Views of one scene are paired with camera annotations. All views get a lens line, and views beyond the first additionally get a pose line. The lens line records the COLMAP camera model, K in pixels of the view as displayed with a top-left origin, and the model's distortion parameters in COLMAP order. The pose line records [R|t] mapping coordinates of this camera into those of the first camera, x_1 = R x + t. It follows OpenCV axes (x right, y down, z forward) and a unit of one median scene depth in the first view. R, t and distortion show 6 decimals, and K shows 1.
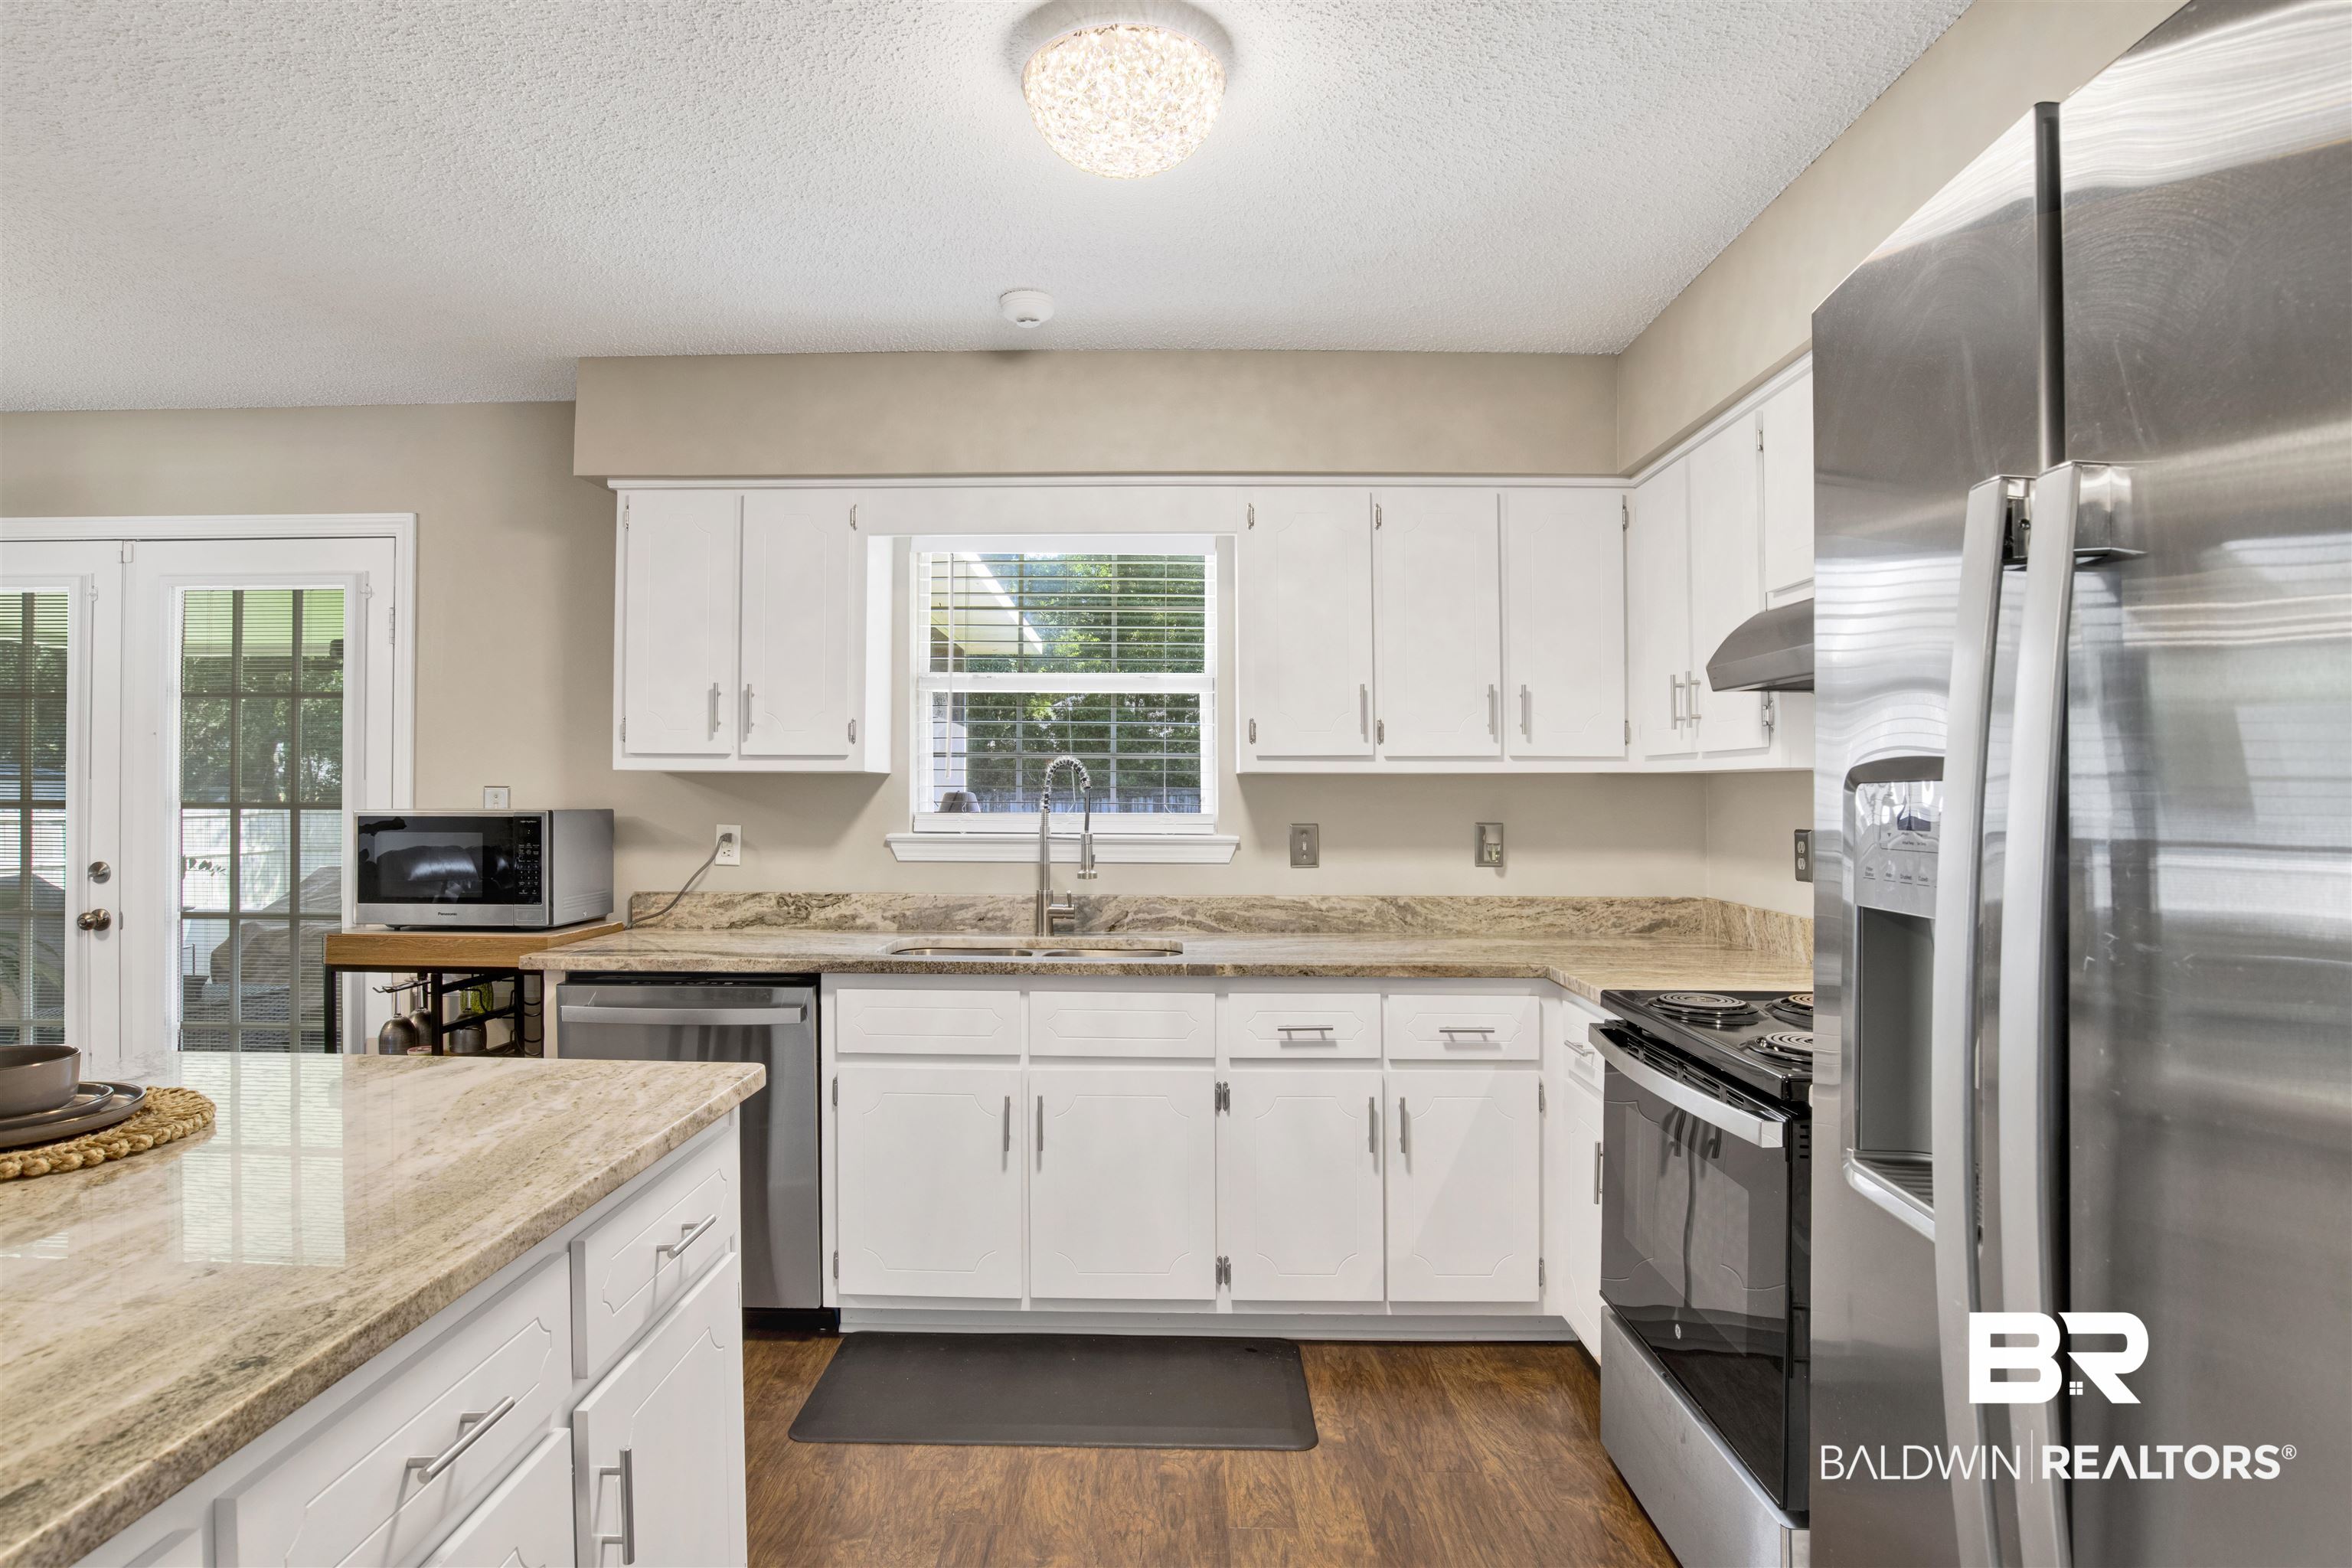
lens RADIAL K [[1283.5, 0, 1161.4], [0, 1283.5, 781.9], [0, 0, 1]] dist [-0.068883, 0.000617]
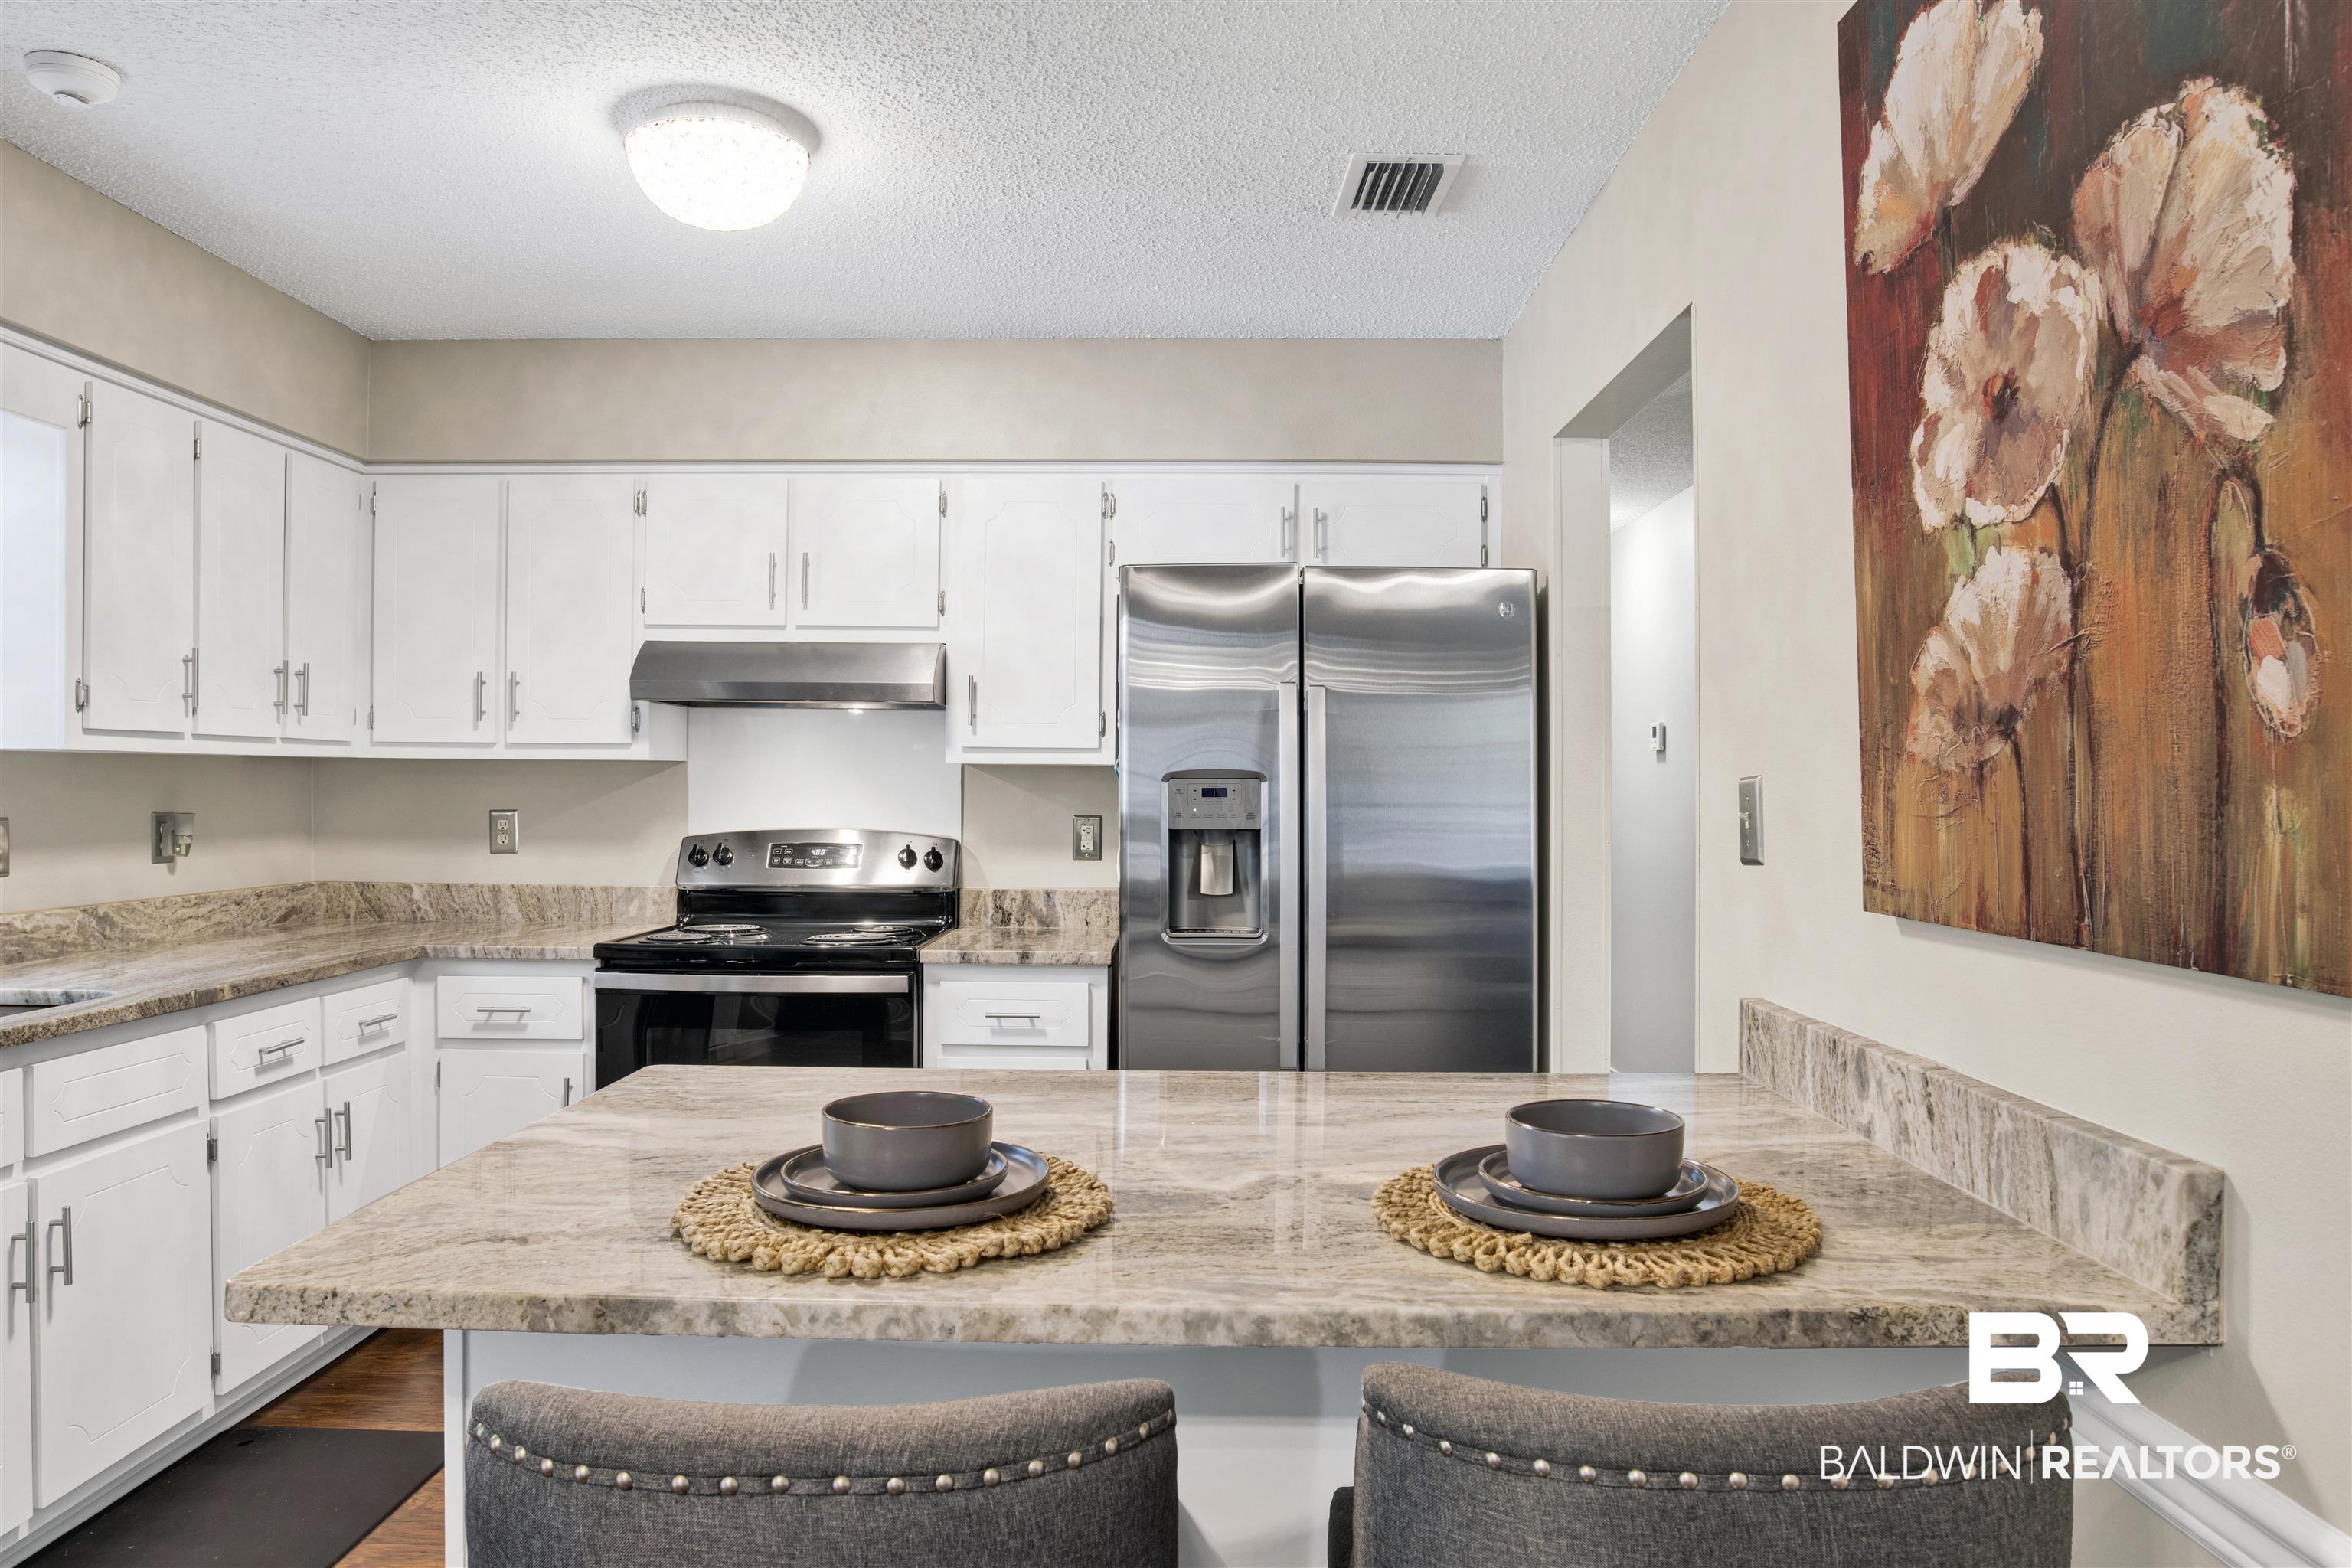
lens RADIAL K [[1570.1, 0, 1176.0], [0, 1570.1, 784.0], [0, 0, 1]] dist [-0.004715, -0.001364]
pose [[-0.004352, -0.003584, 0.999984, -0.808022], [-0.016791, 0.999853, 0.003510, -0.001530], [-0.999850, -0.016776, -0.004411, 0.330071]]
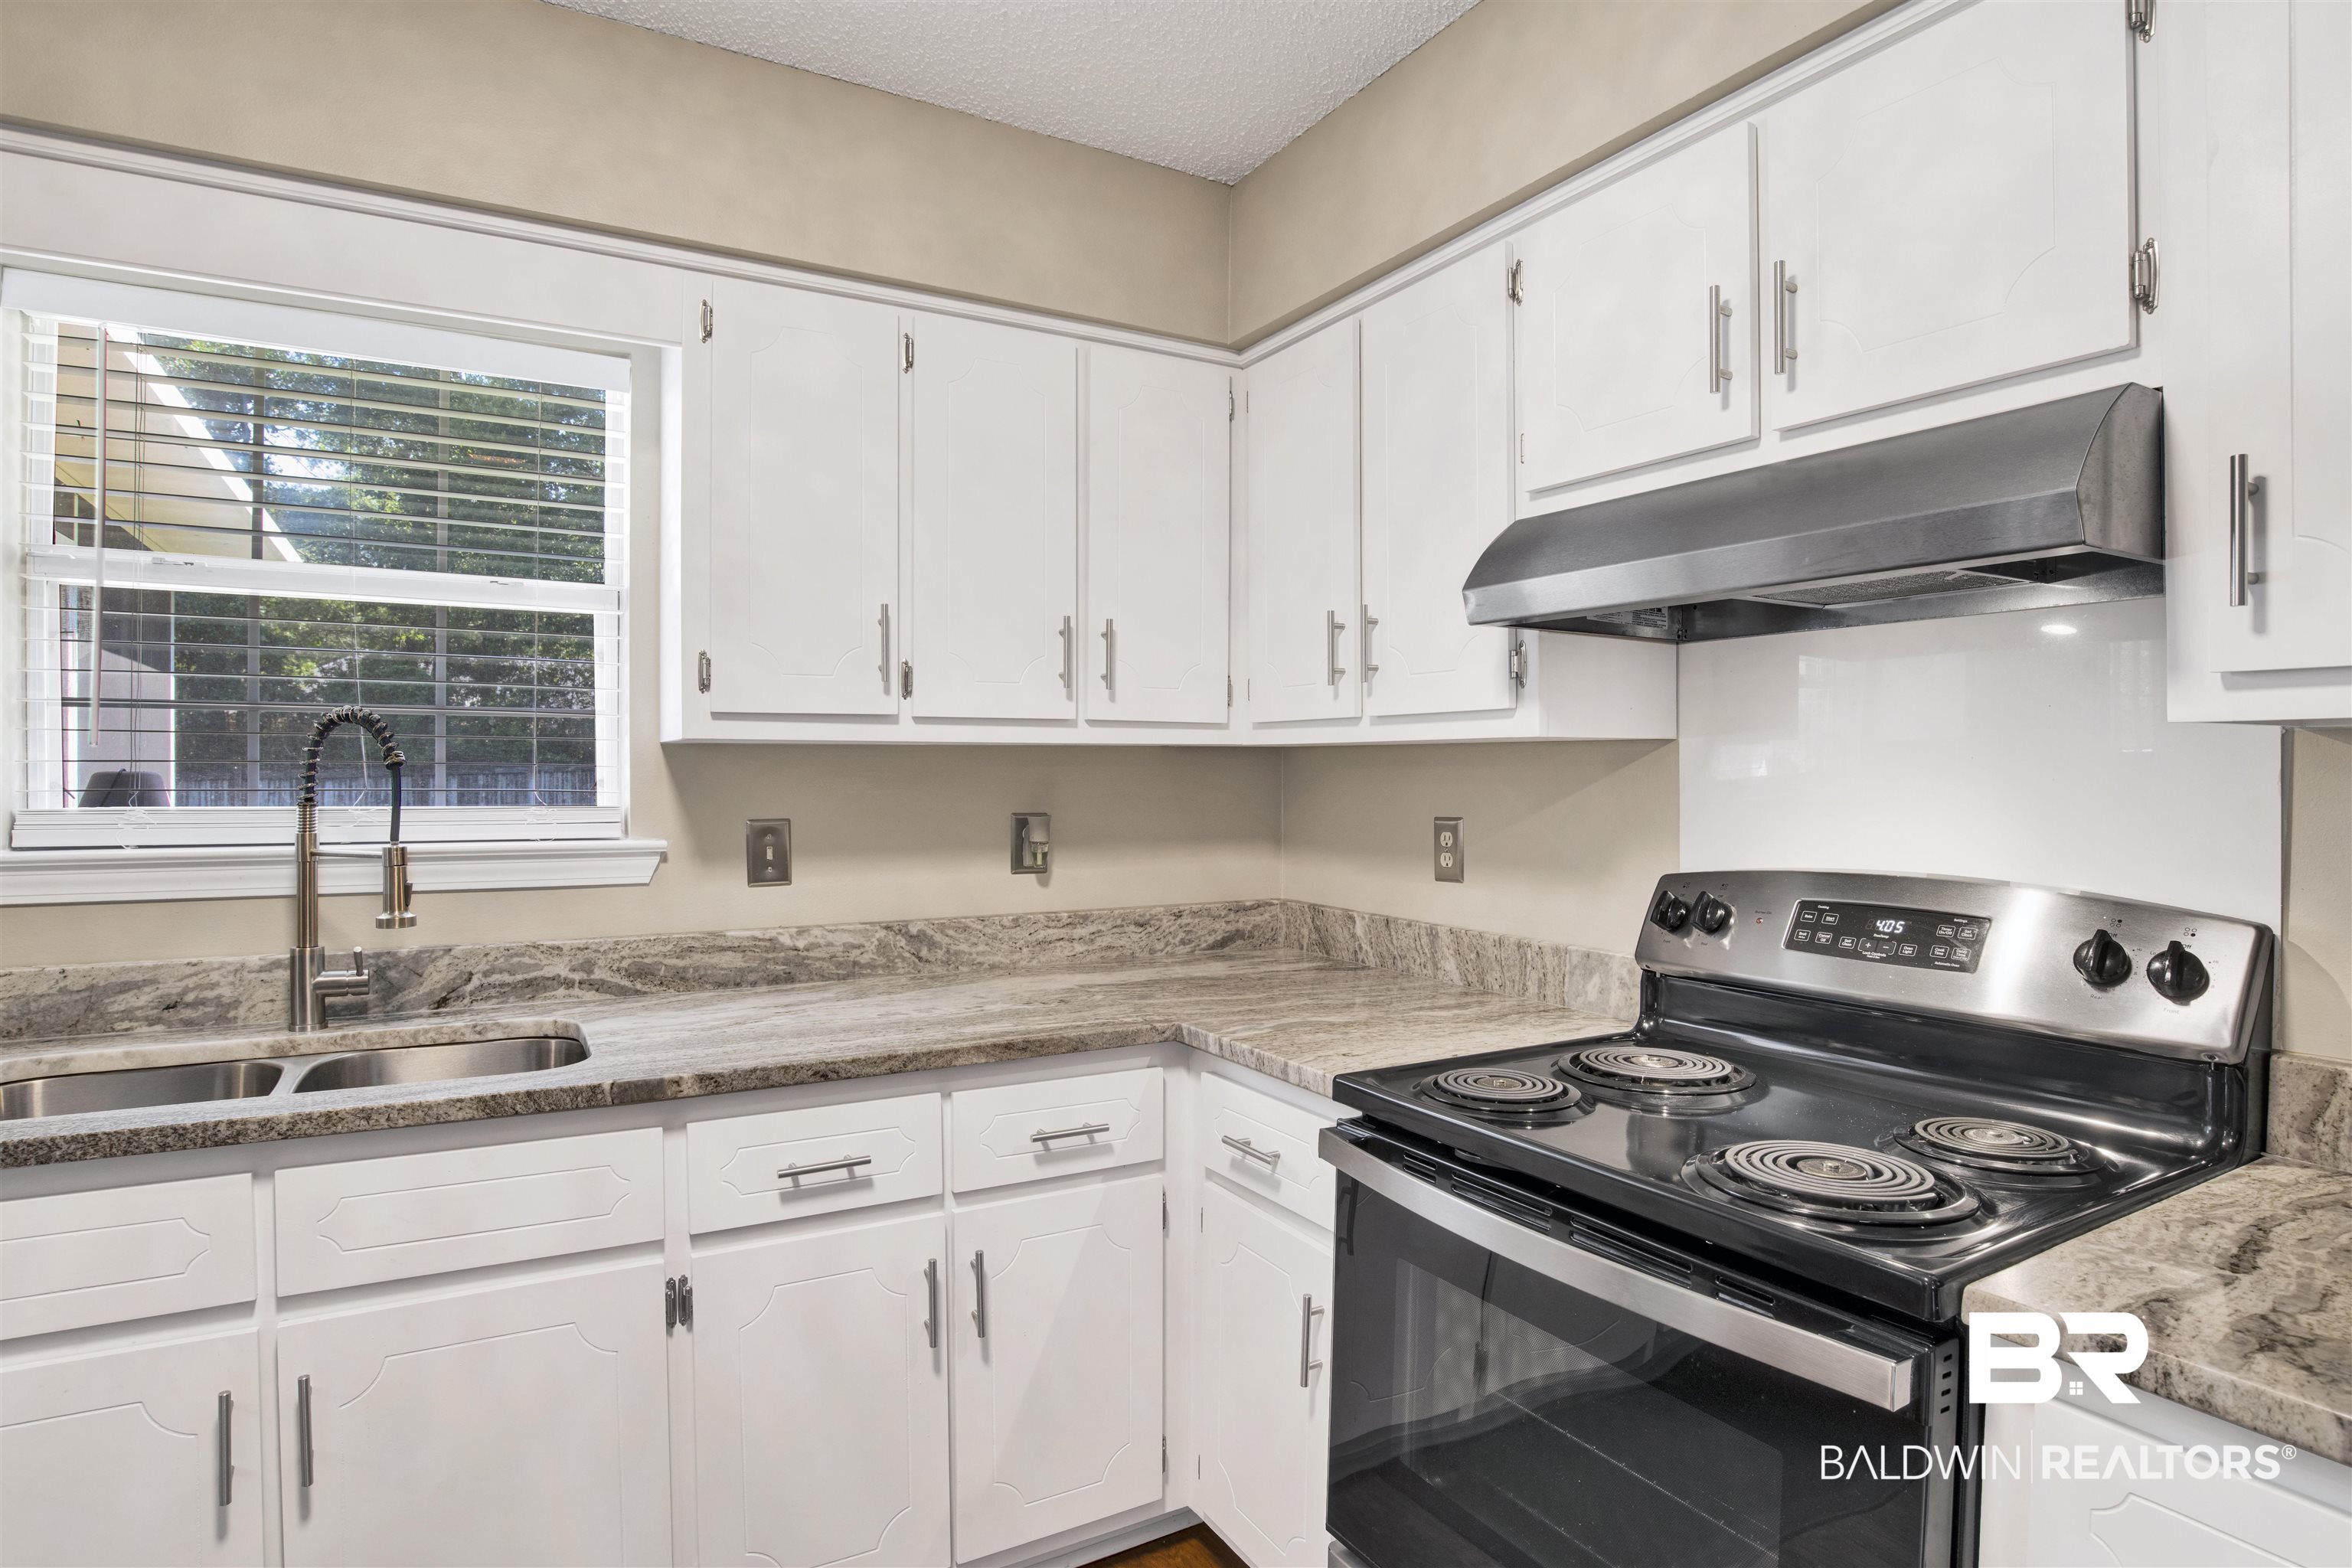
lens RADIAL K [[1235.5, 0, 1169.8], [0, 1235.5, 774.1], [0, 0, 1]] dist [-0.076126, 0.030320]
pose [[0.861493, -0.004165, 0.507752, -0.031229], [-0.002923, 0.999909, 0.013160, 0.000620], [-0.507760, -0.012822, 0.861403, 0.359103]]
